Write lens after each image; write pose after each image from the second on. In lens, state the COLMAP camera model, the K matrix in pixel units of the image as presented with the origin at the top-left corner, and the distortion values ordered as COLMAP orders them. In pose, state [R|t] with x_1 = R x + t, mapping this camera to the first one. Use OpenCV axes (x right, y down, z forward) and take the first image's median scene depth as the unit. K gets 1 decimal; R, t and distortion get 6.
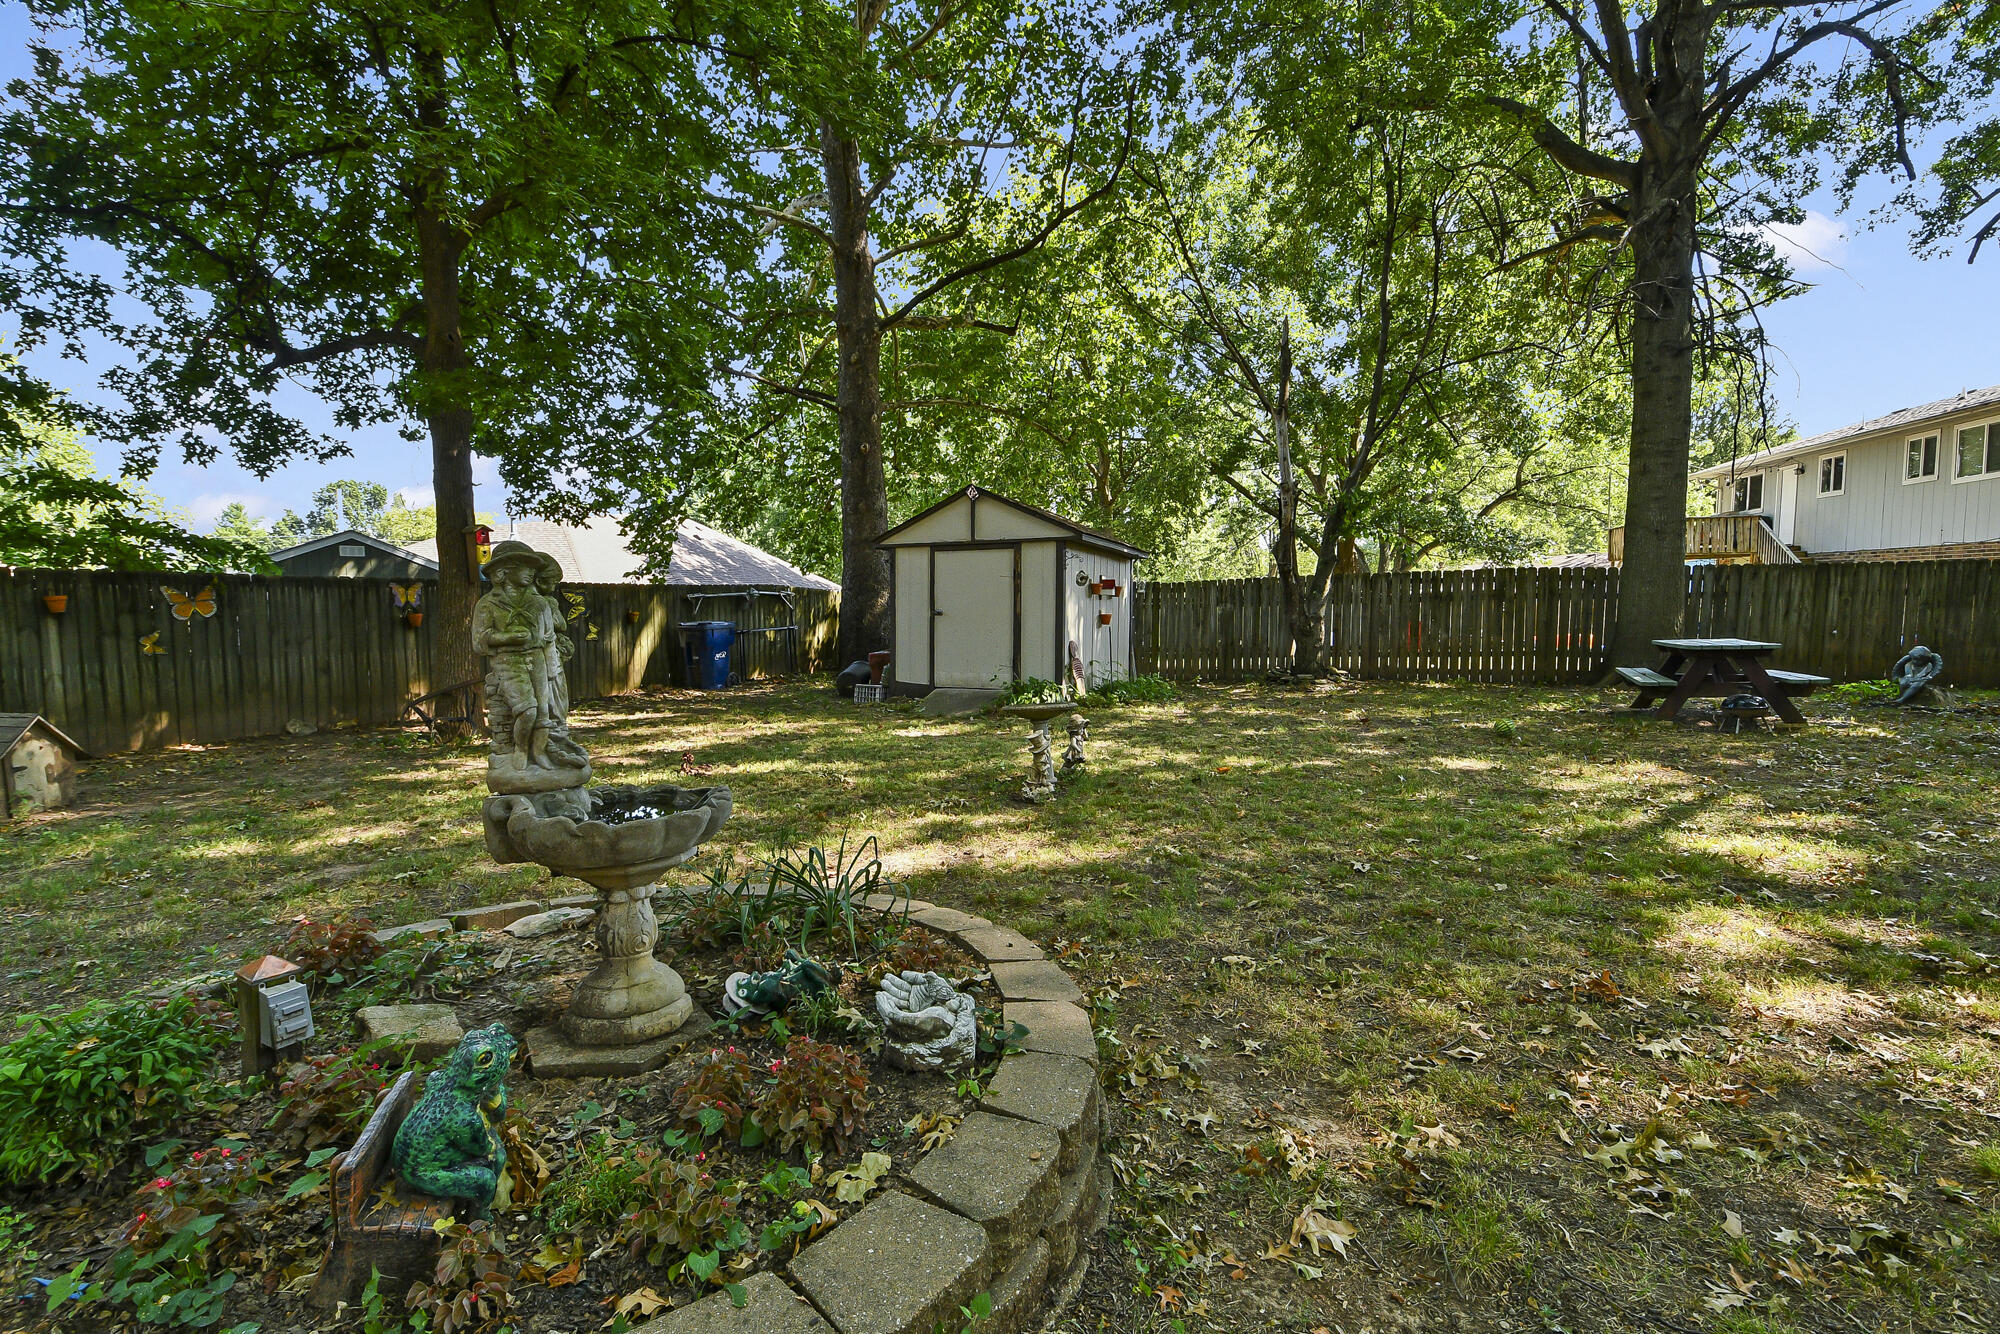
lens RADIAL K [[897.3, 0, 999.7], [0, 897.3, 698.7], [0, 0, 1]] dist [0.000406, -0.015361]
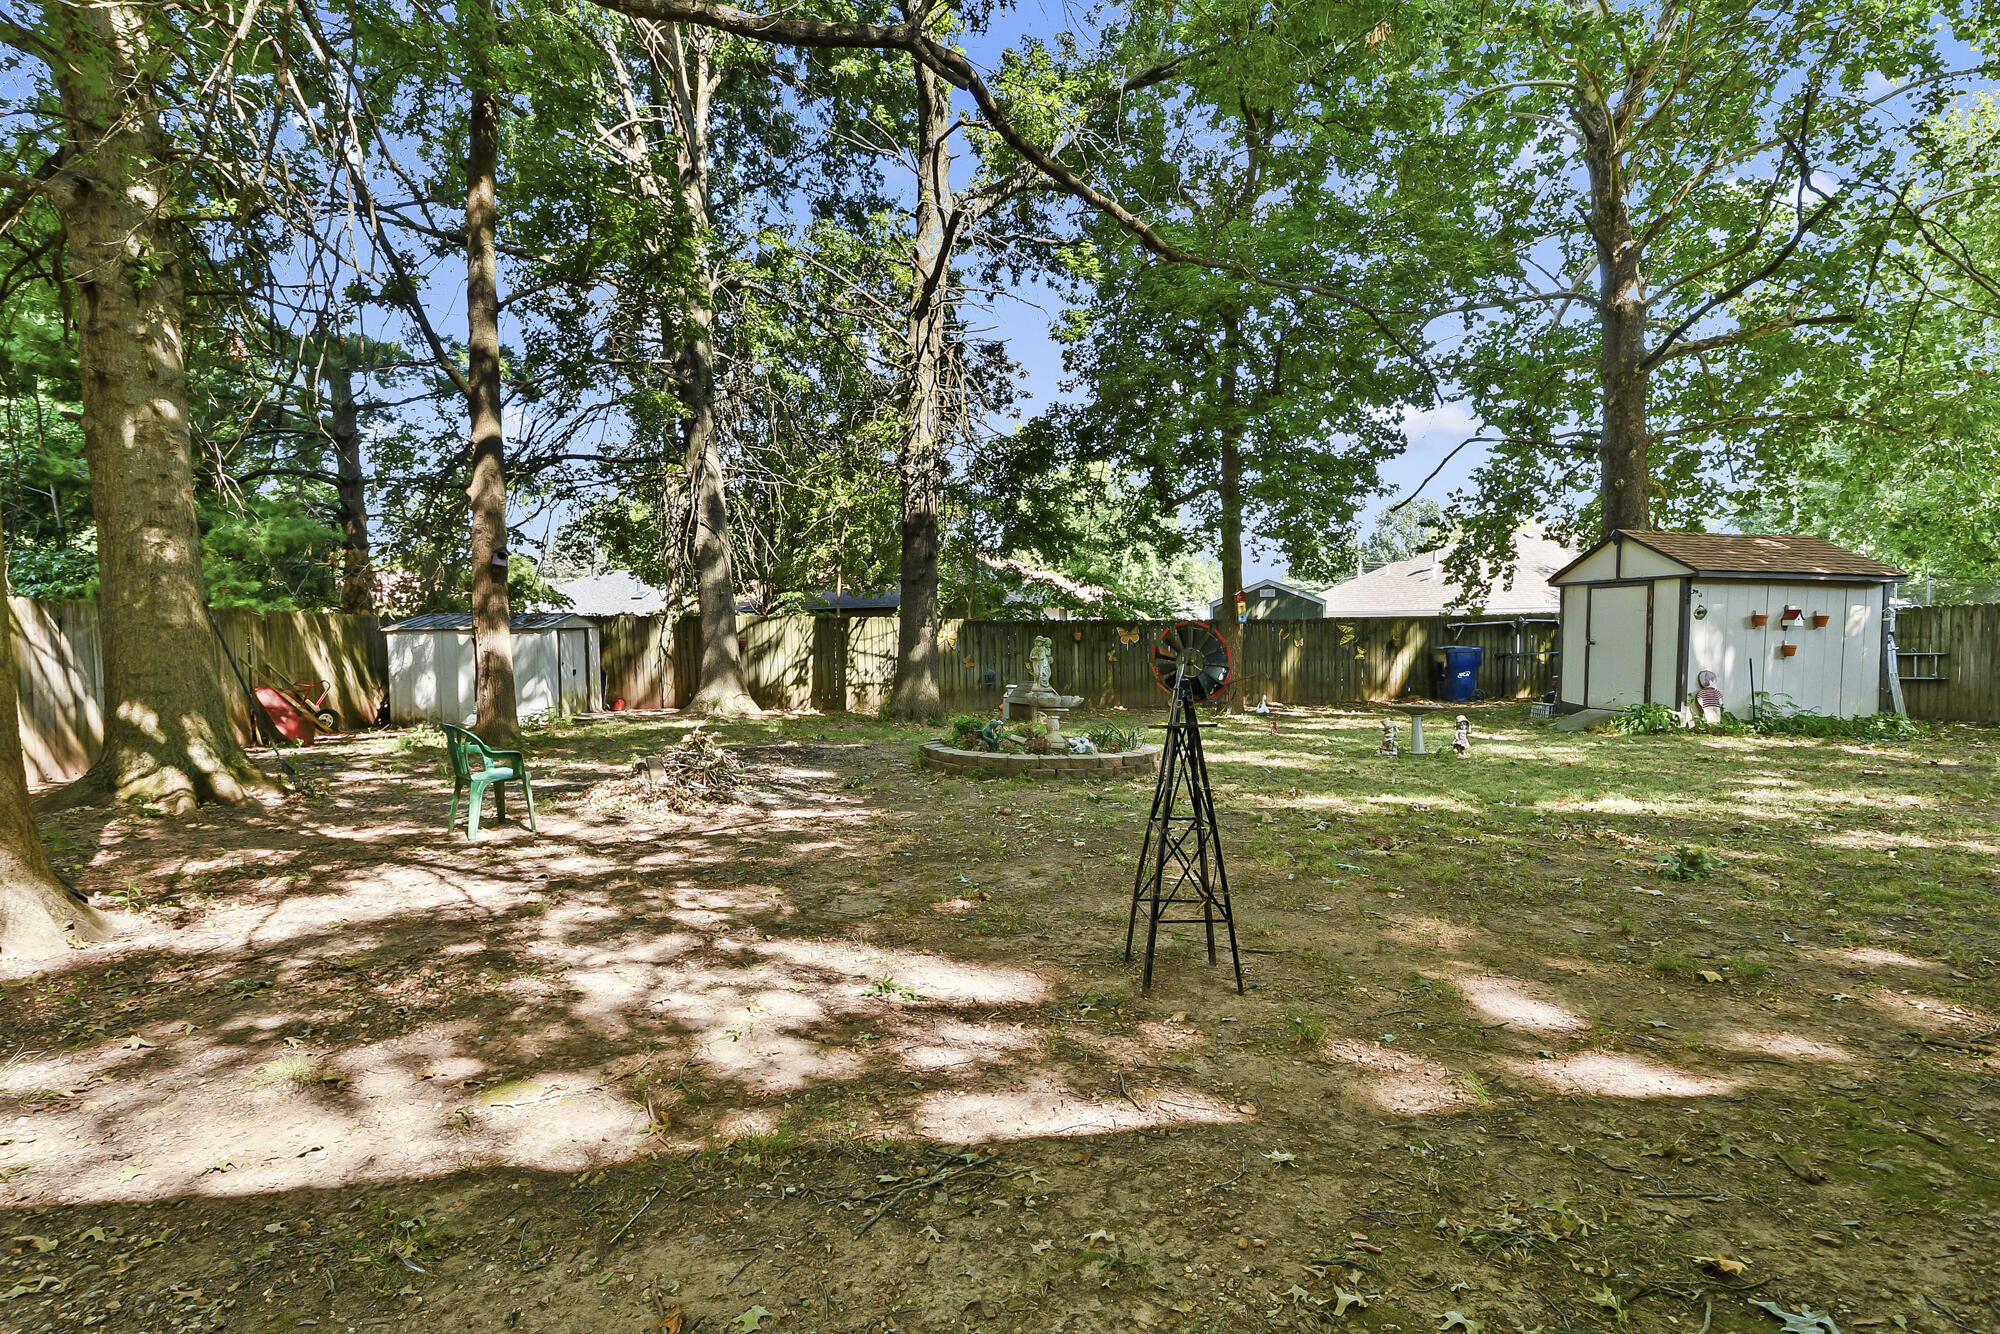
lens RADIAL K [[999.9, 0, 1000.0], [0, 999.9, 667.0], [0, 0, 1]] dist [0.001003, 0.000147]
pose [[0.523065, 0.029099, -0.851796, 0.768044], [-0.074430, 0.997158, -0.011641, 0.006729], [0.849036, 0.069488, 0.523745, -0.363035]]
